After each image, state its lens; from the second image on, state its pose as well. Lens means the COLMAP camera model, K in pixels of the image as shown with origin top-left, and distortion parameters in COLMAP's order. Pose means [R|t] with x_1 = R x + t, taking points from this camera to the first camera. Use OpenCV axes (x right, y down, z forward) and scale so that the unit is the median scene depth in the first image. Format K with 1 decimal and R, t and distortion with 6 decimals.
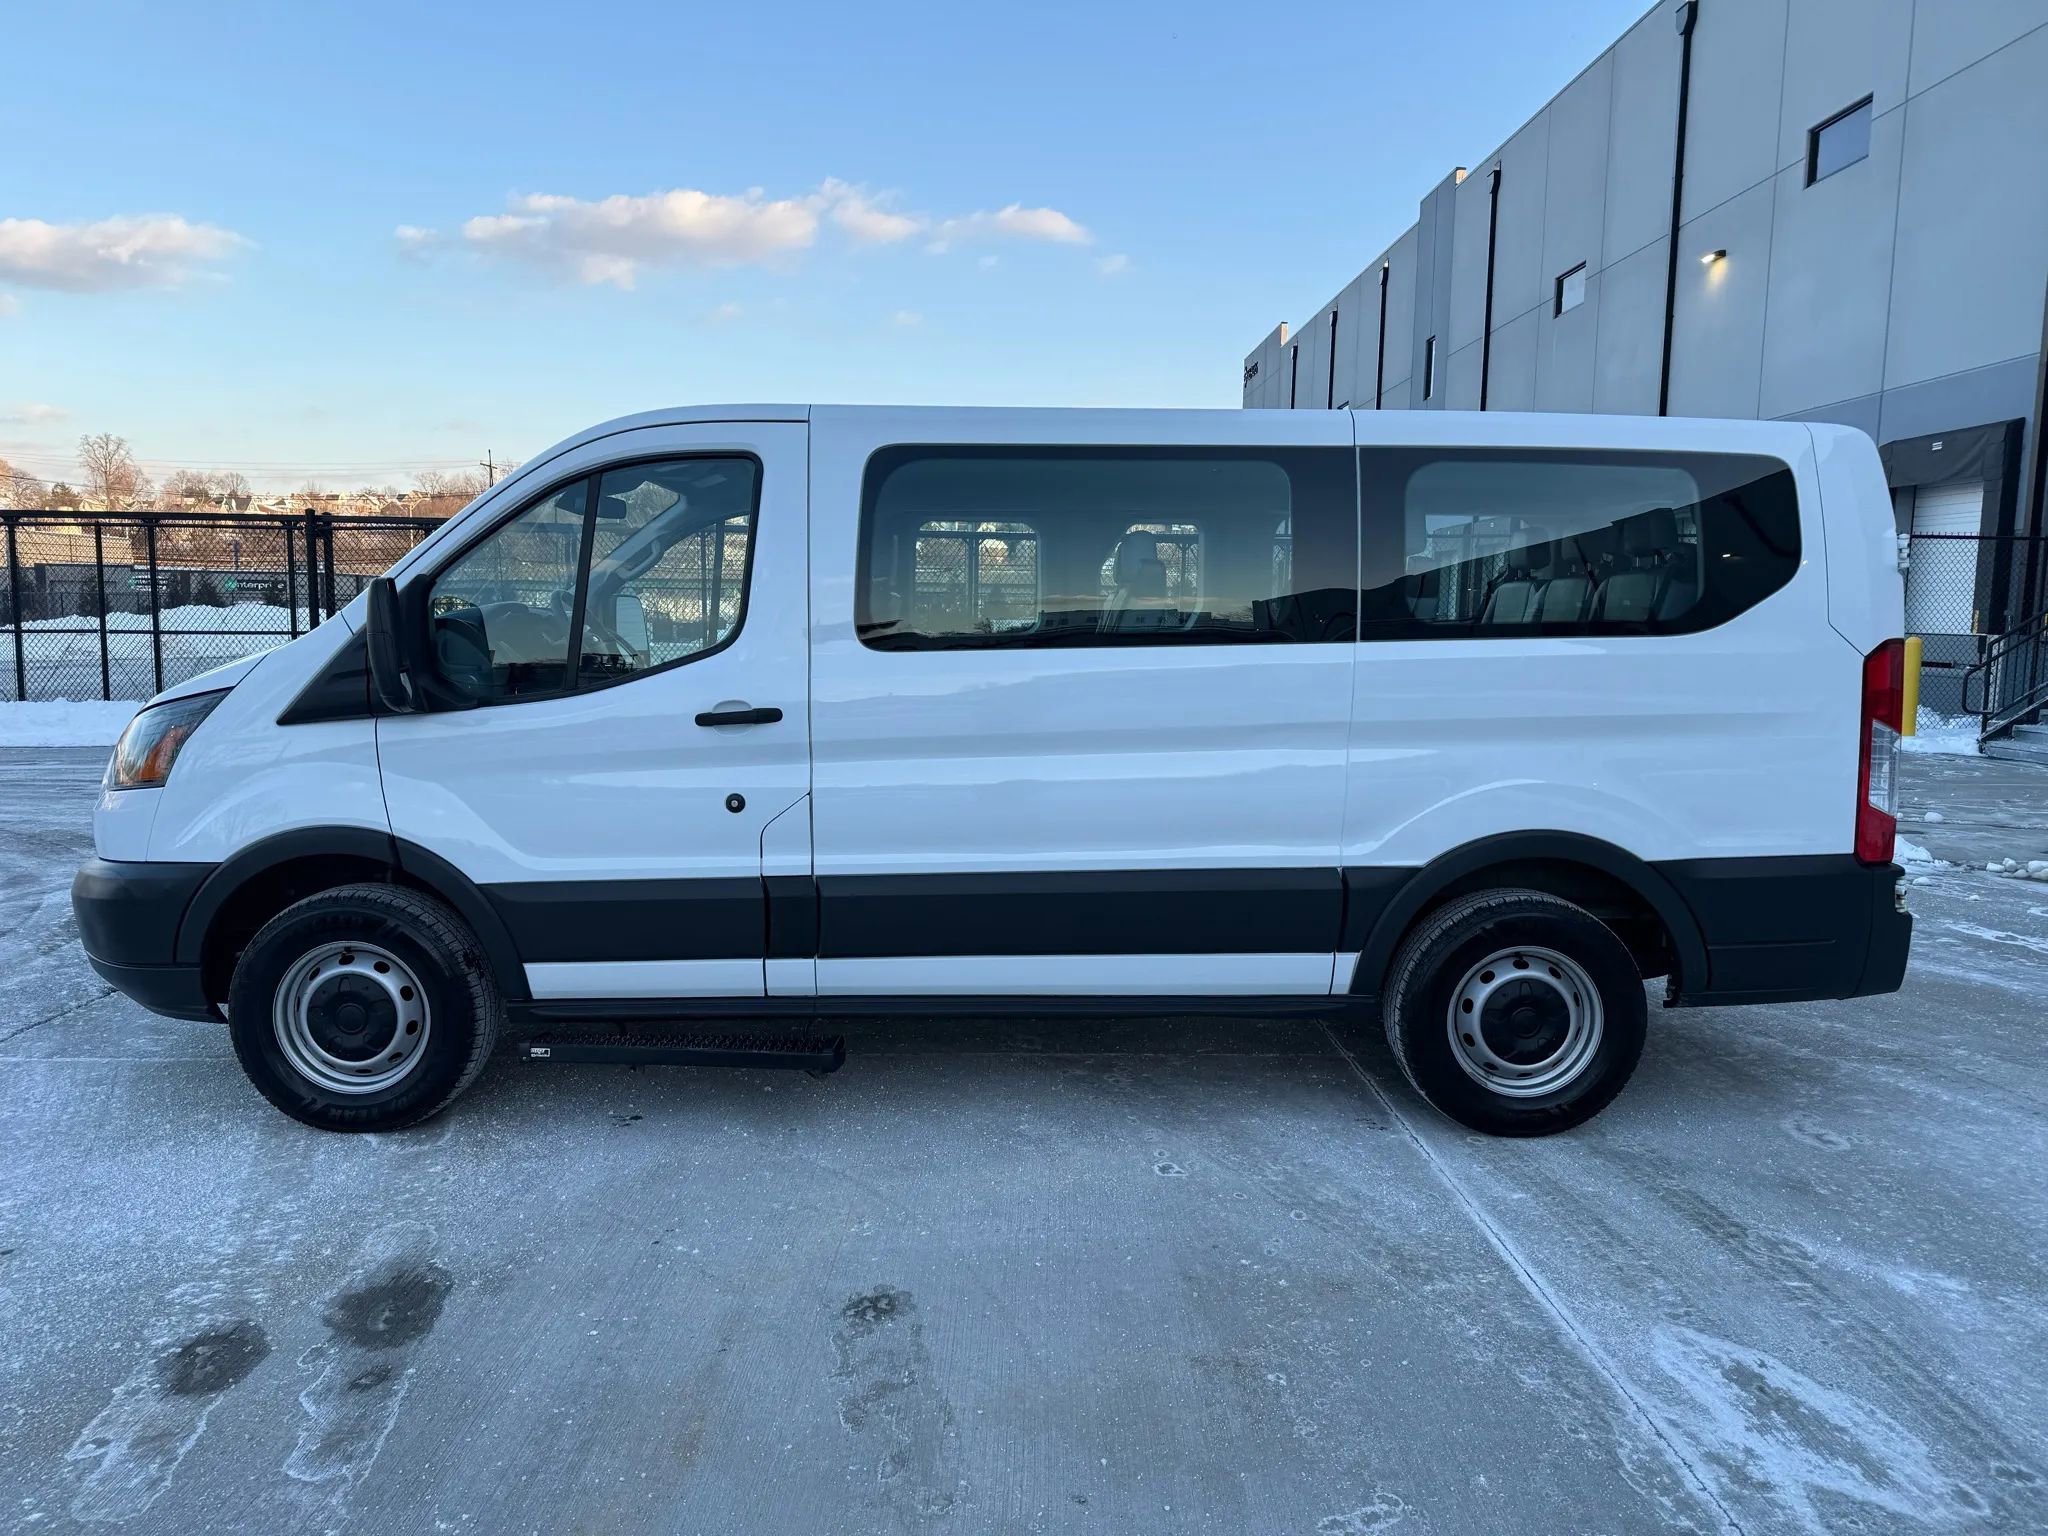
lens RADIAL K [[1446.6, 0, 1020.2], [0, 1446.6, 757.6], [0, 0, 1]] dist [0.022529, -0.024808]
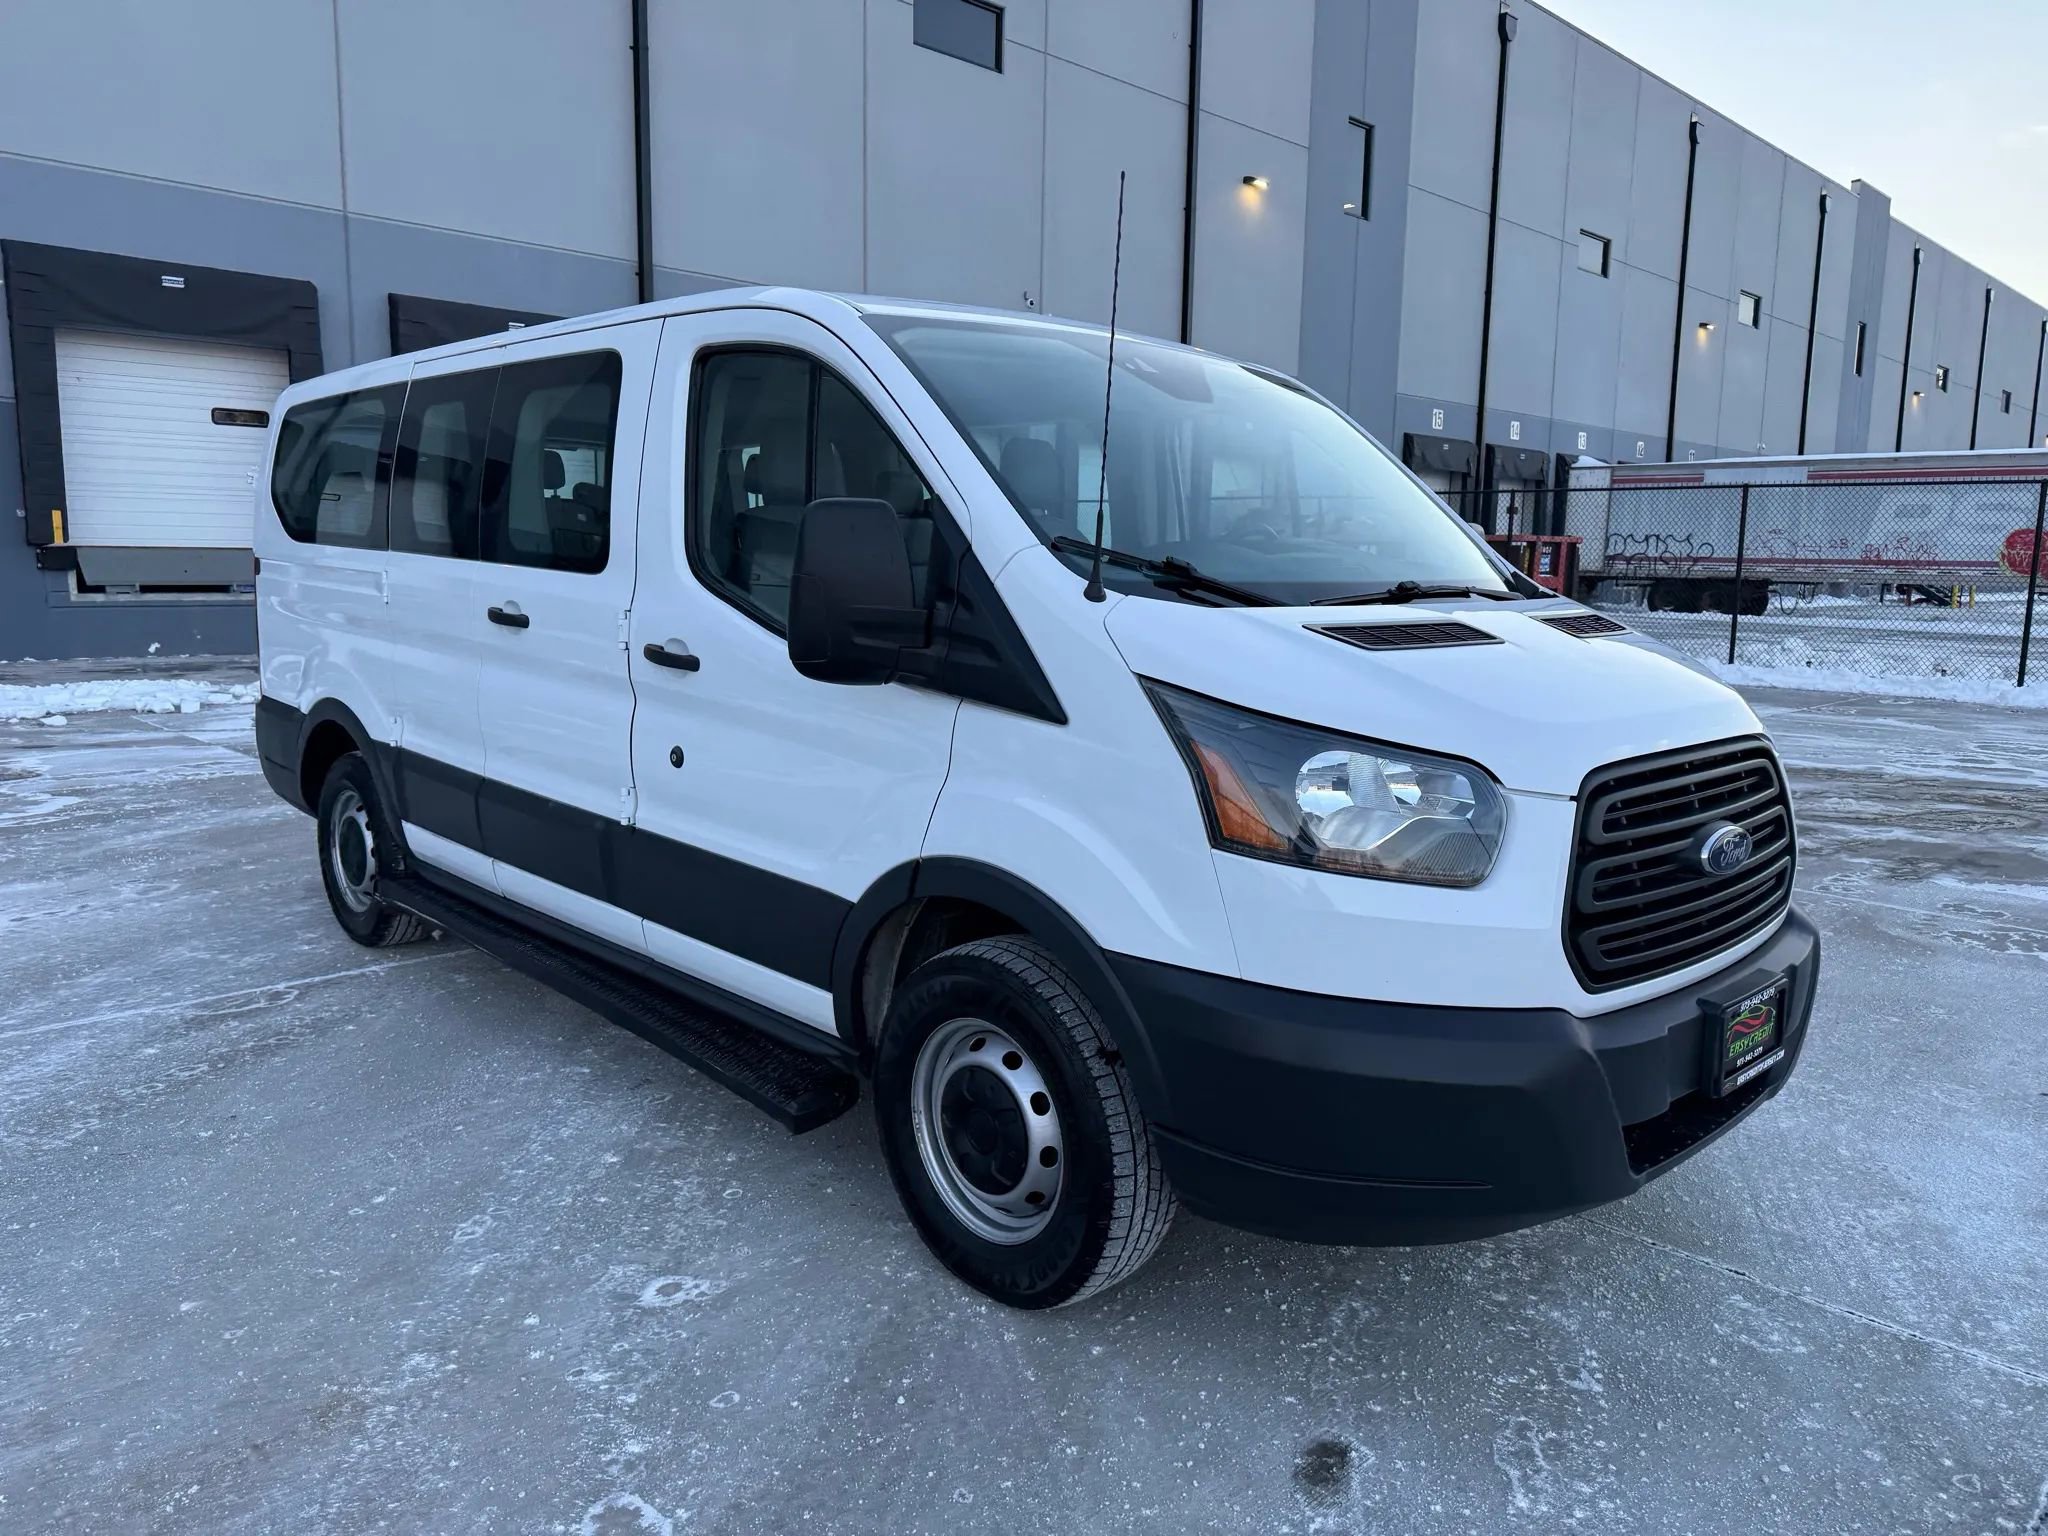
lens RADIAL K [[1446.6, 0, 1020.2], [0, 1446.6, 757.6], [0, 0, 1]] dist [0.022529, -0.024808]
pose [[-0.684344, -0.126200, 0.718155, -0.960654], [0.045722, 0.975543, 0.214999, -0.190573], [-0.727724, 0.179969, -0.661837, 1.899648]]
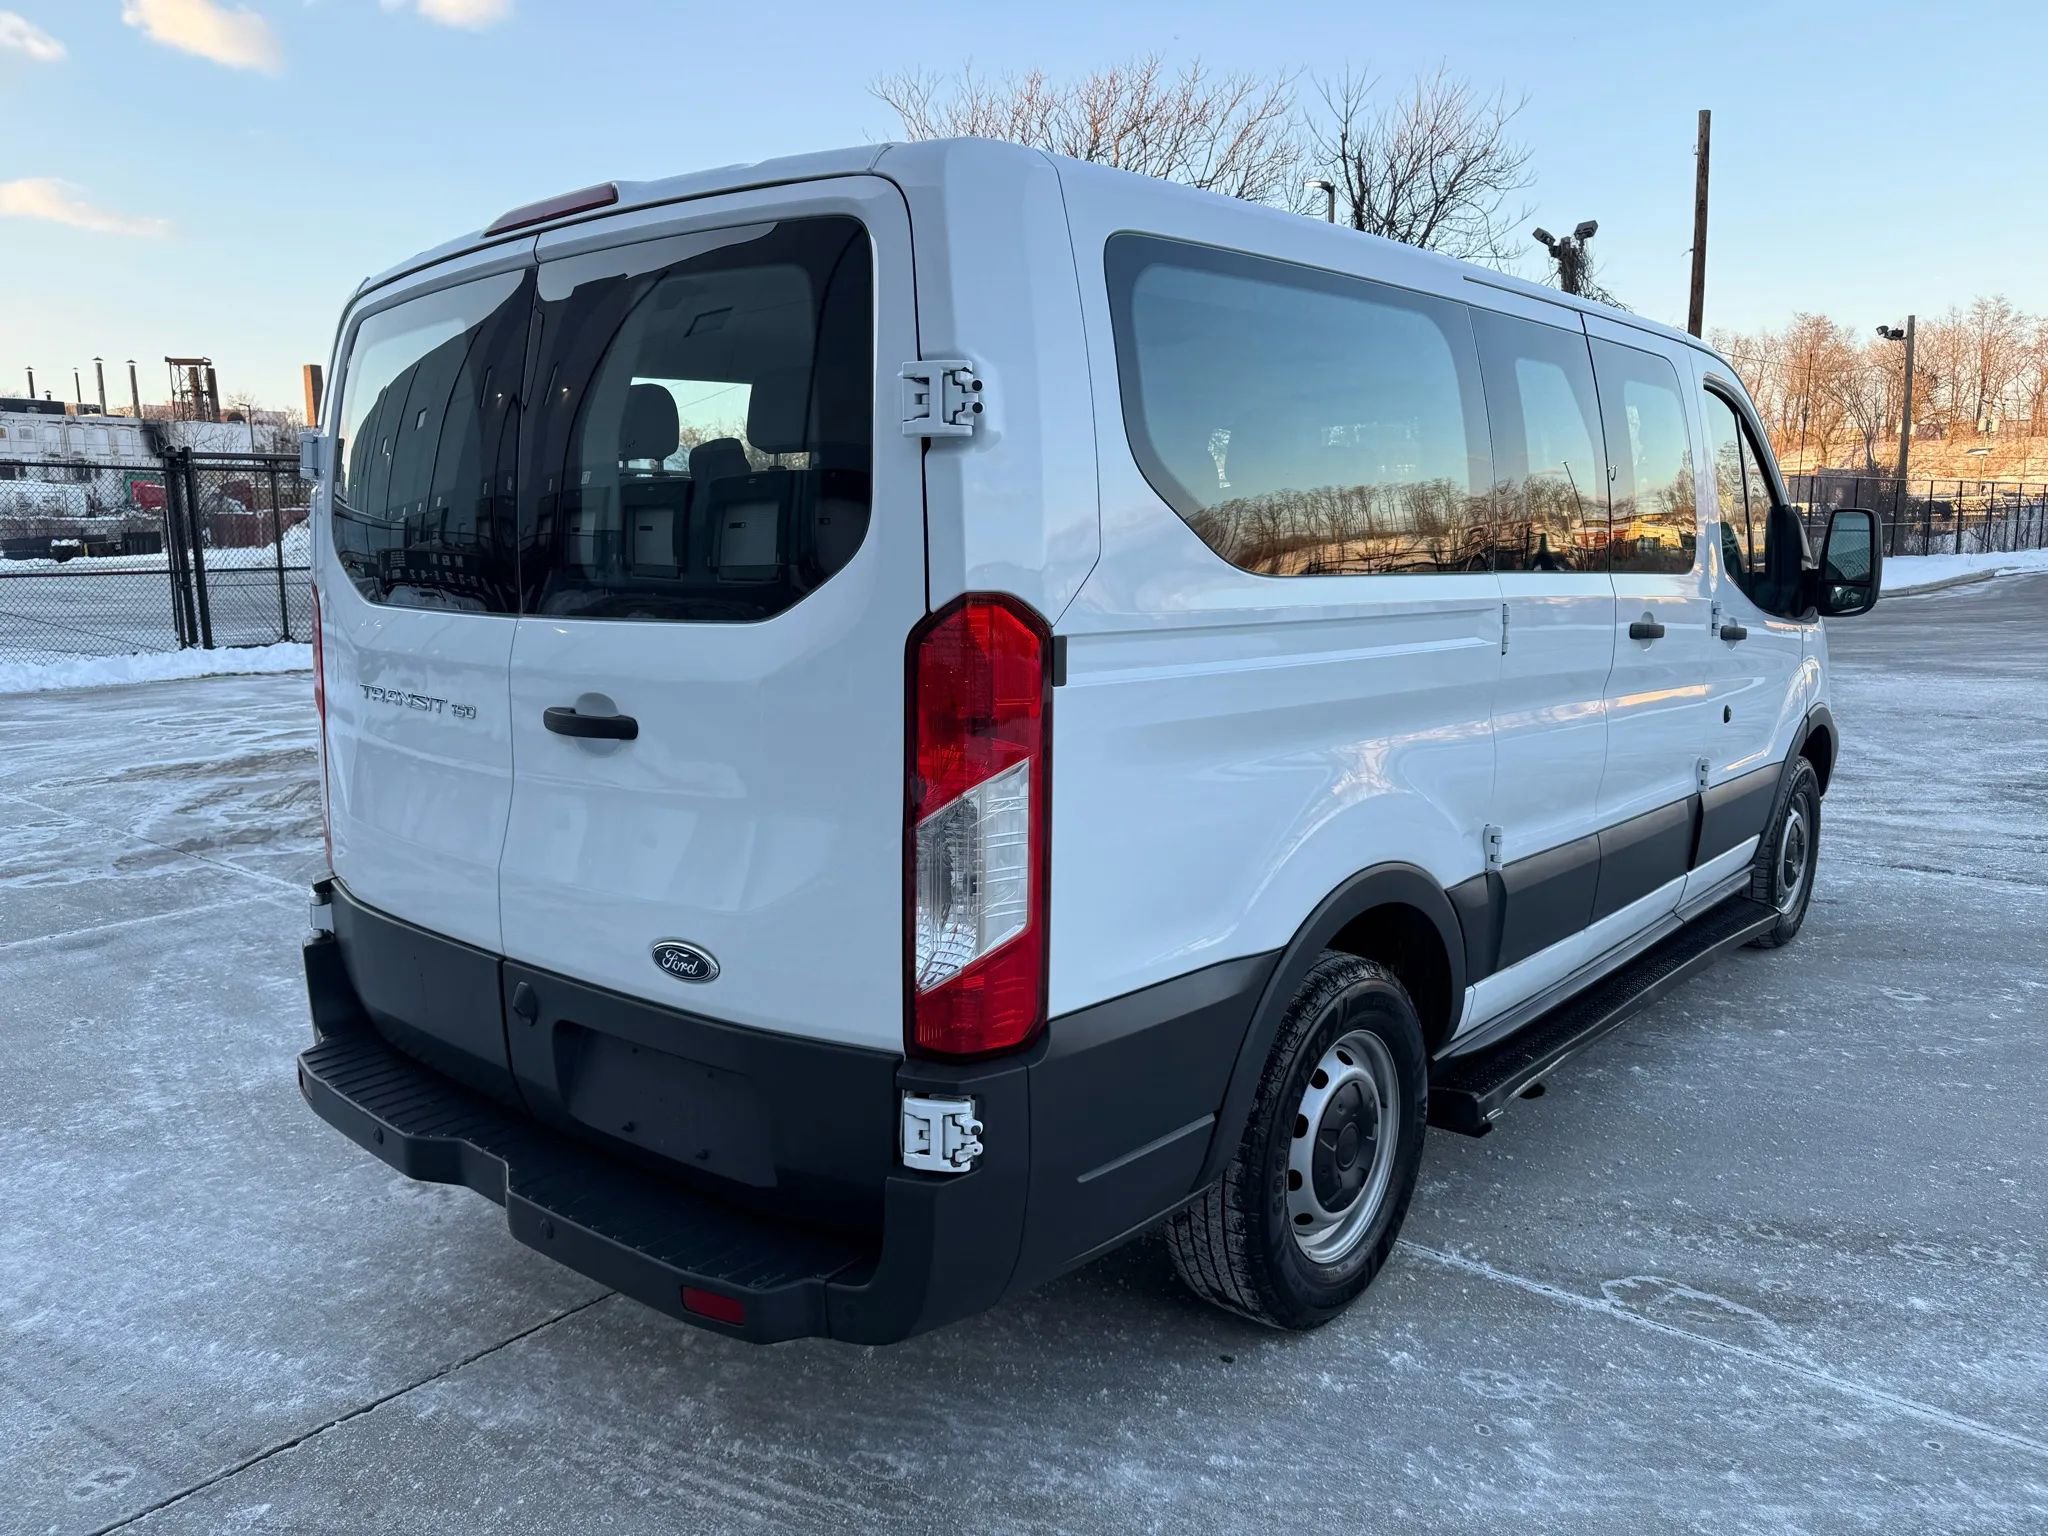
lens RADIAL K [[1464.7, 0, 1015.9], [0, 1464.7, 714.2], [0, 0, 1]] dist [0.004688, -0.004489]
pose [[-0.662613, 0.090193, -0.743511, 0.945994], [-0.068303, 0.981309, 0.179911, -0.174144], [0.745841, 0.169996, -0.644068, 1.788053]]
